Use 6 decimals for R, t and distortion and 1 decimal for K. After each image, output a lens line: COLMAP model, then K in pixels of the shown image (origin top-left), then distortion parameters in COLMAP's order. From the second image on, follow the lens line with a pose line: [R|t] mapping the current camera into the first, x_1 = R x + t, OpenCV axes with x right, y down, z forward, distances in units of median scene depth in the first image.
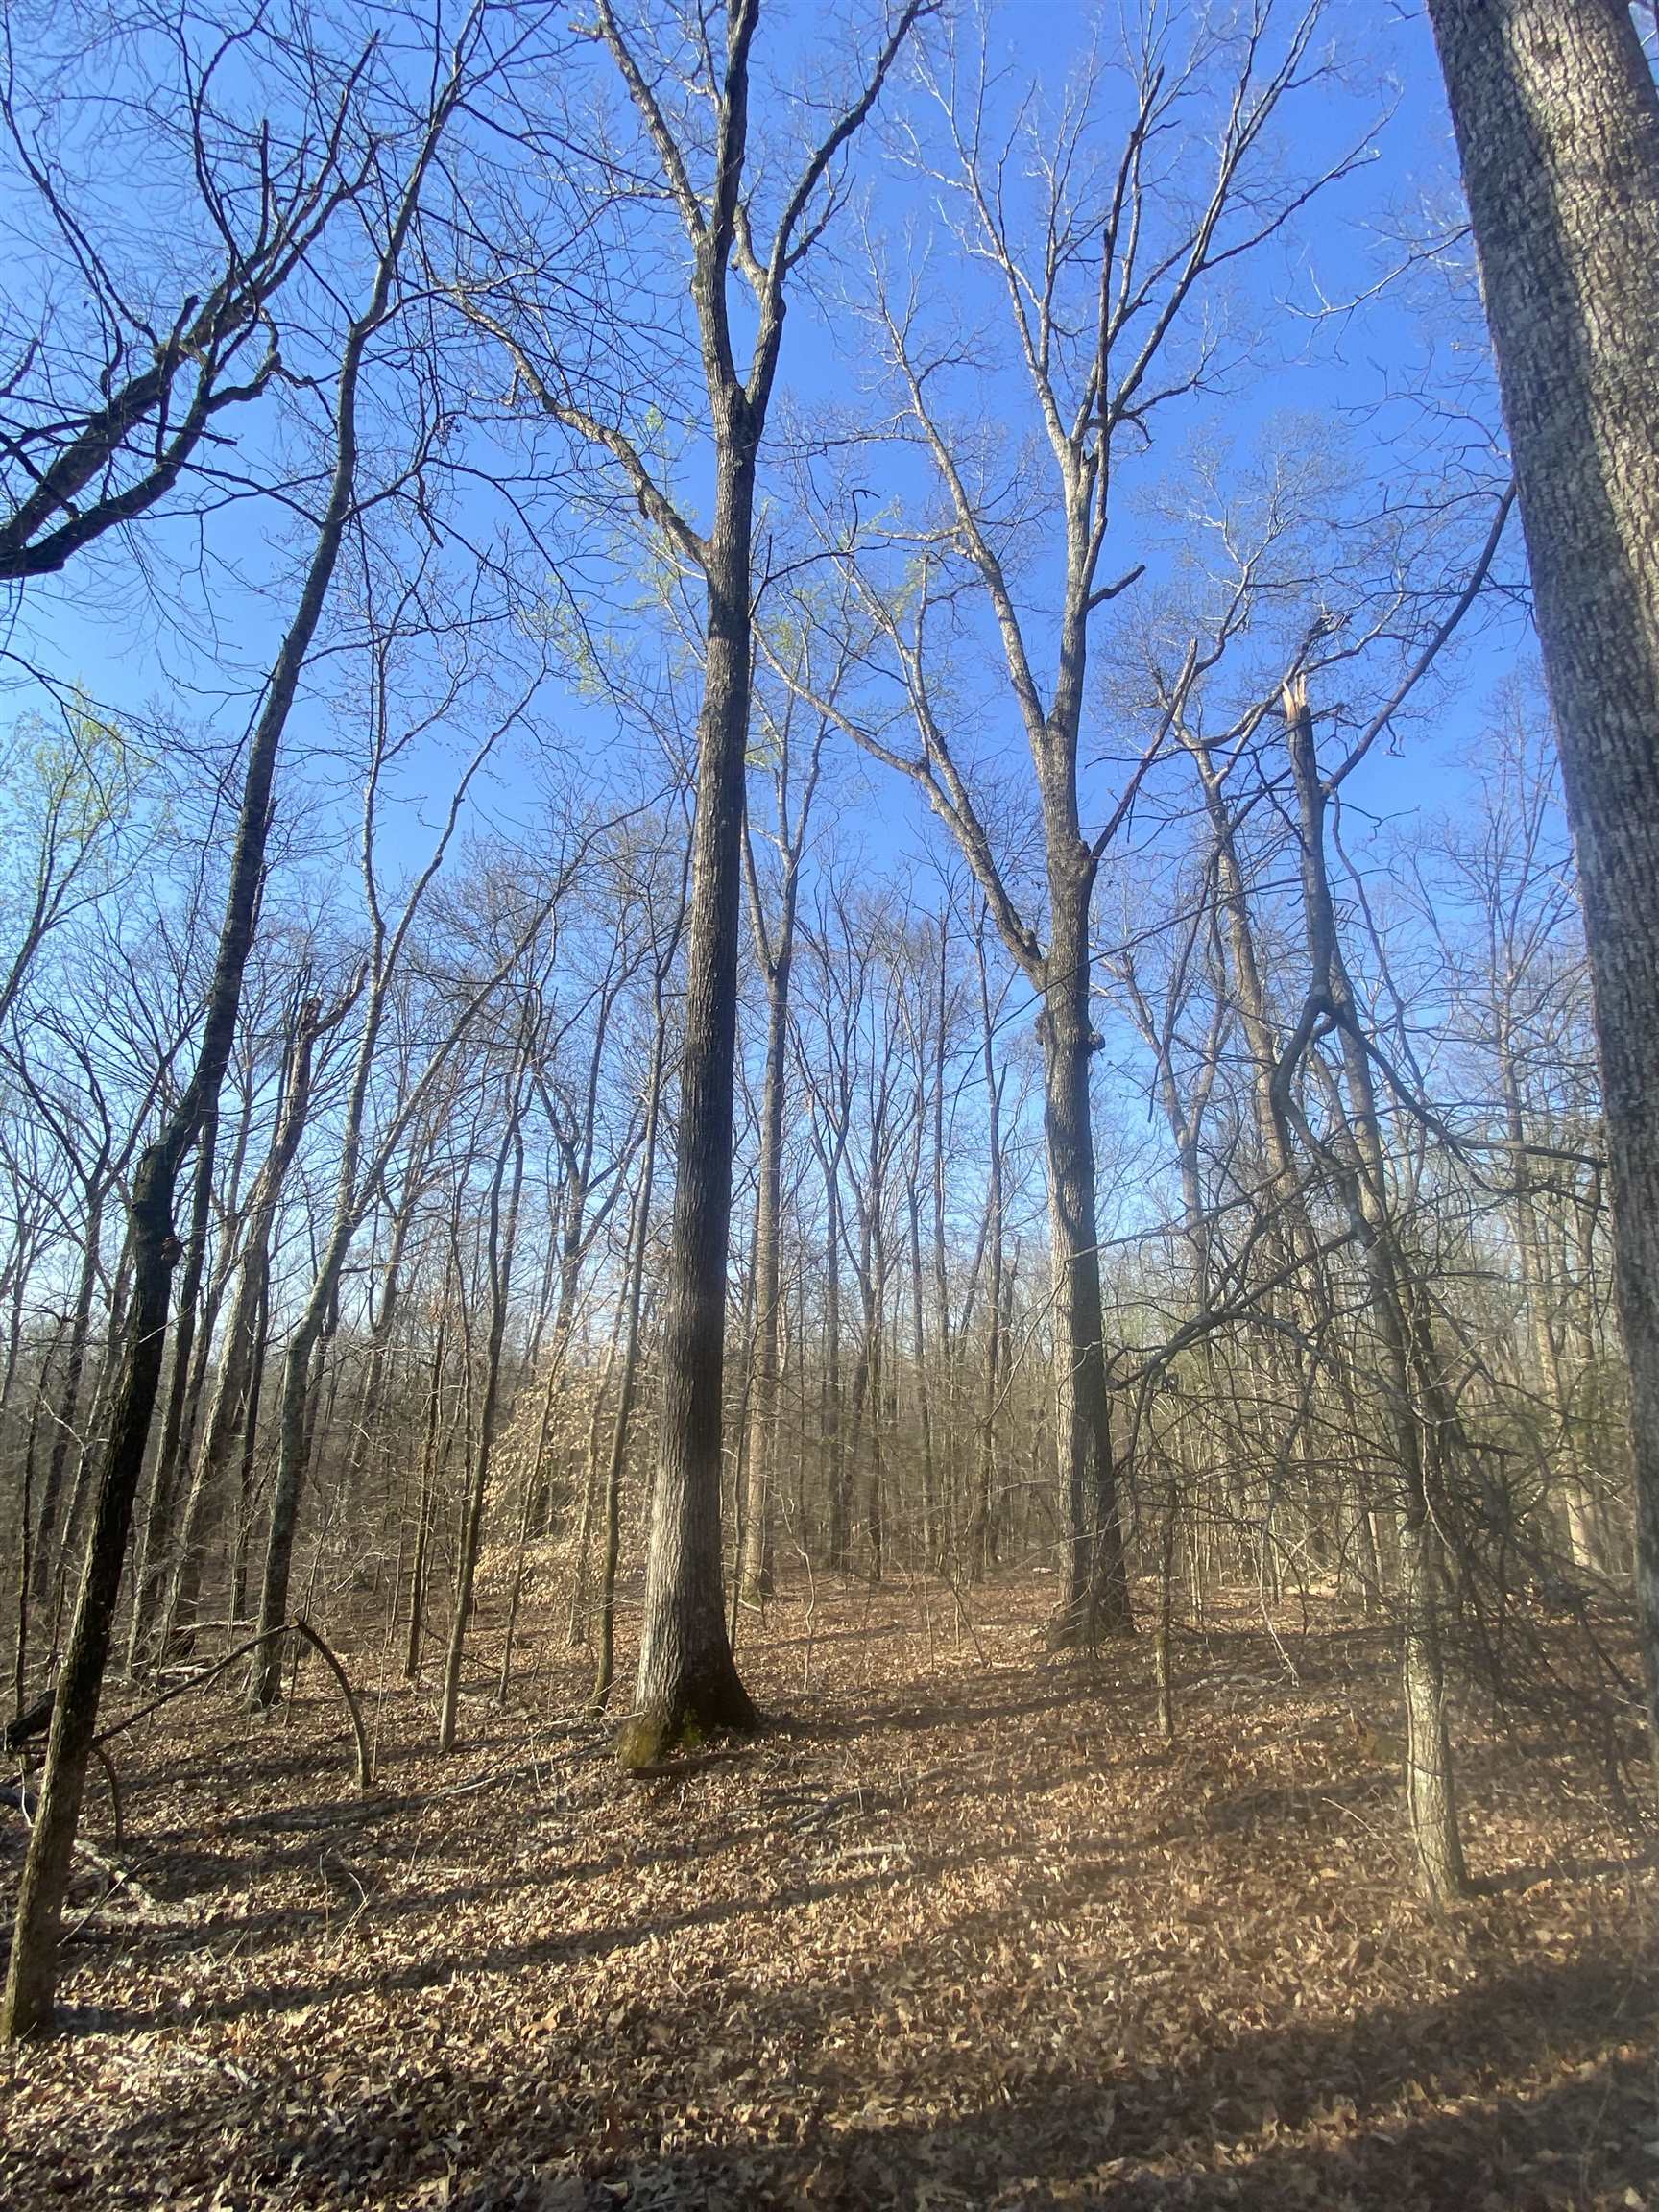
lens RADIAL K [[995.3, 0, 829.5], [0, 995.3, 1106.0], [0, 0, 1]] dist [0.035432, -0.025275]
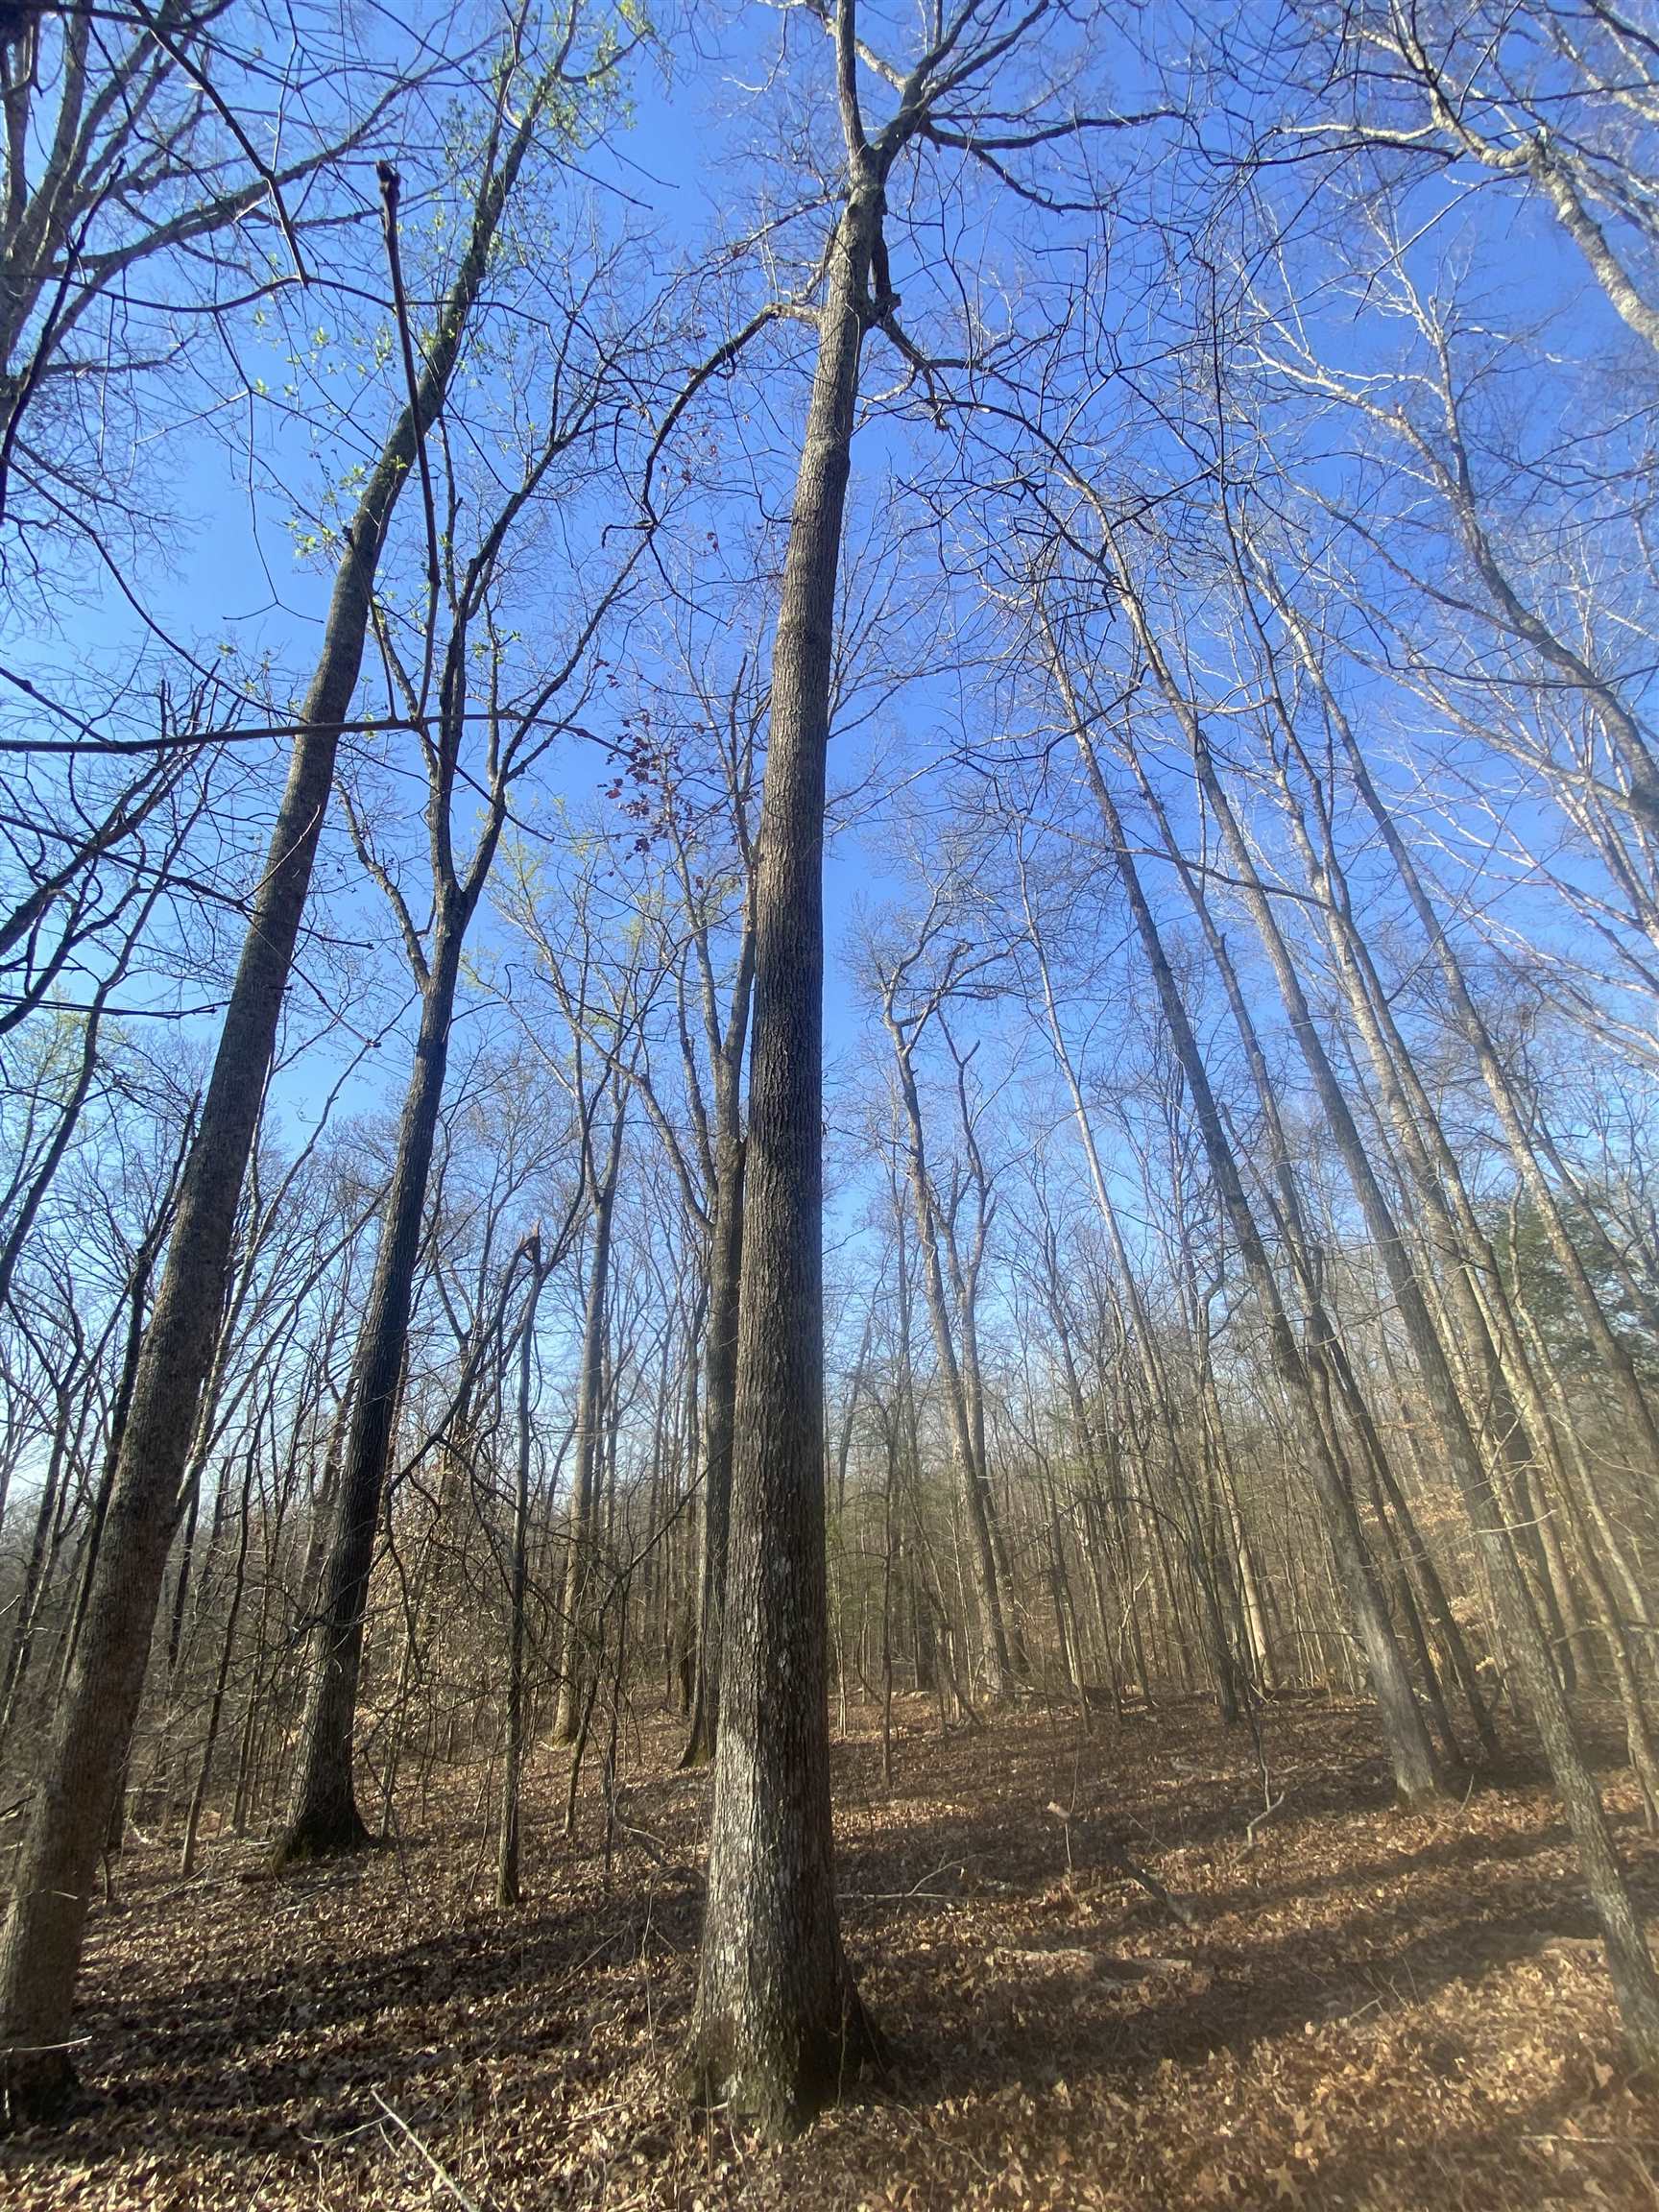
lens RADIAL K [[887.3, 0, 829.5], [0, 887.3, 1106.0], [0, 0, 1]] dist [-0.000031, 0.000011]
pose [[0.997086, -0.058992, 0.048361, 1.136454], [0.065231, 0.988049, -0.139654, -0.456788], [-0.039545, 0.142402, 0.989019, -0.867280]]
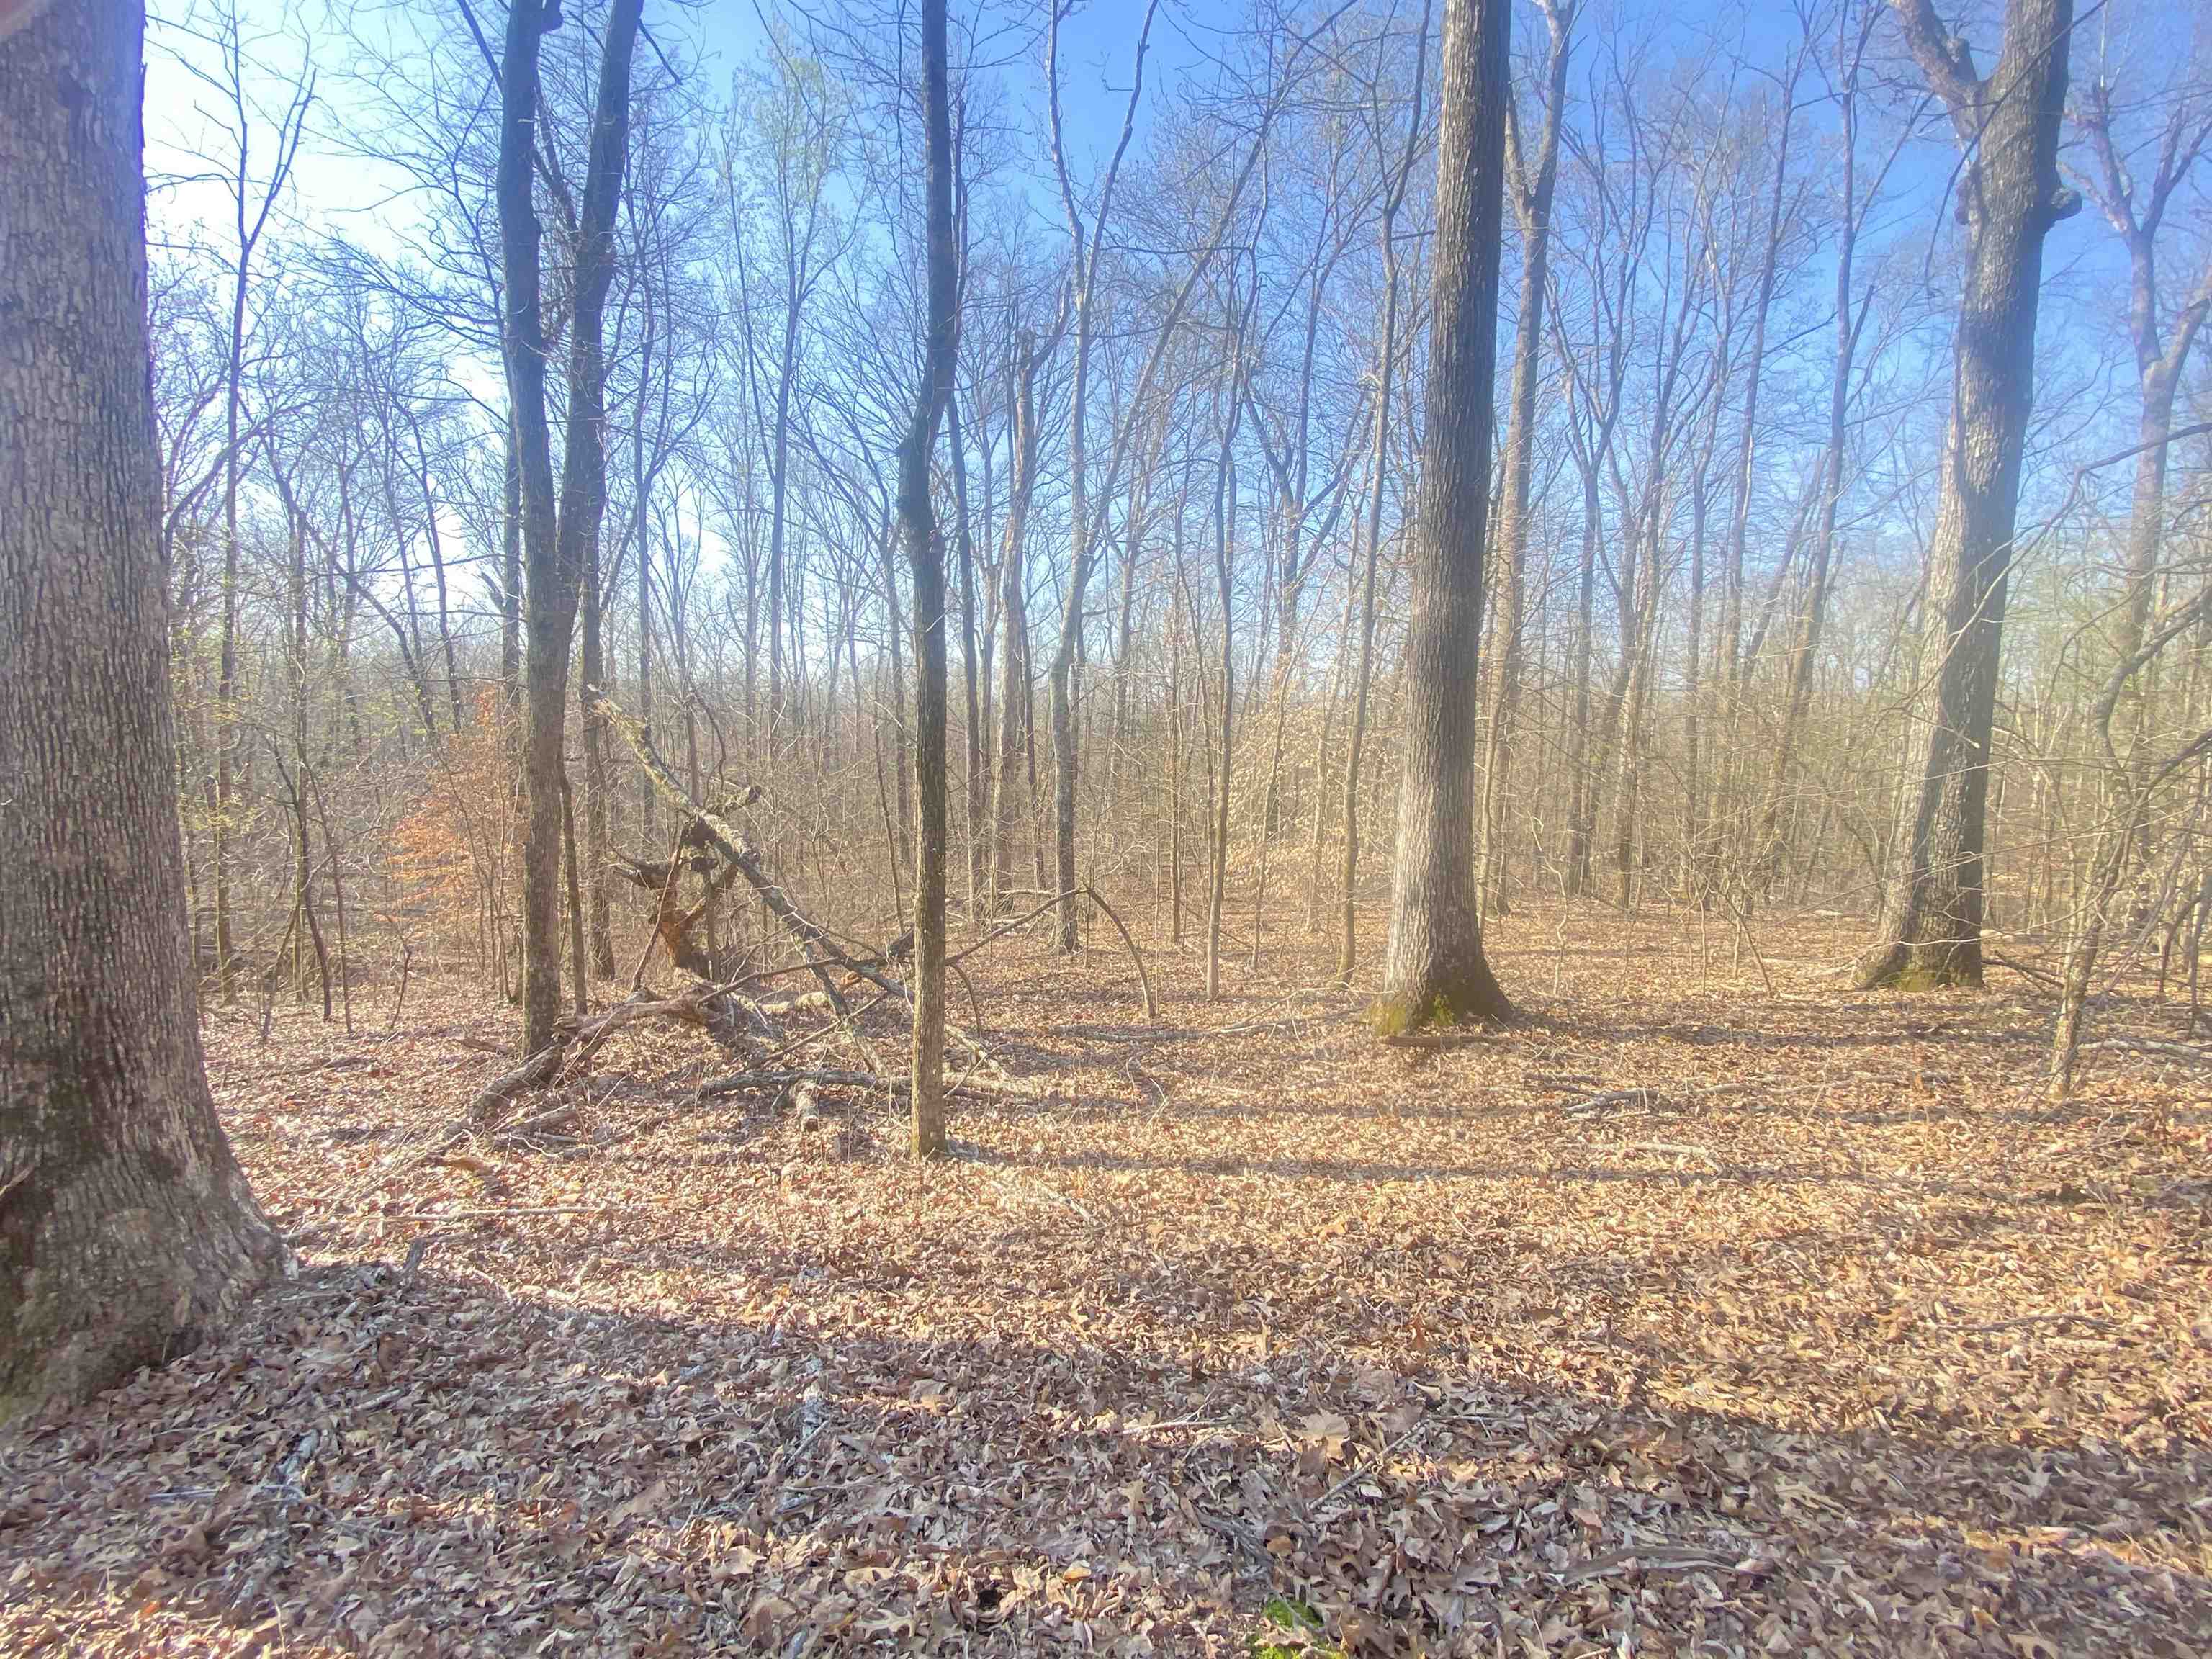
lens RADIAL K [[995.3, 0, 1106.0], [0, 995.3, 829.5], [0, 0, 1]] dist [0.035432, -0.025275]
pose [[0.910417, 0.052547, -0.410340, -0.065112], [0.104857, 0.930198, 0.351764, 0.080773], [0.400182, -0.363279, 0.841358, 0.113085]]
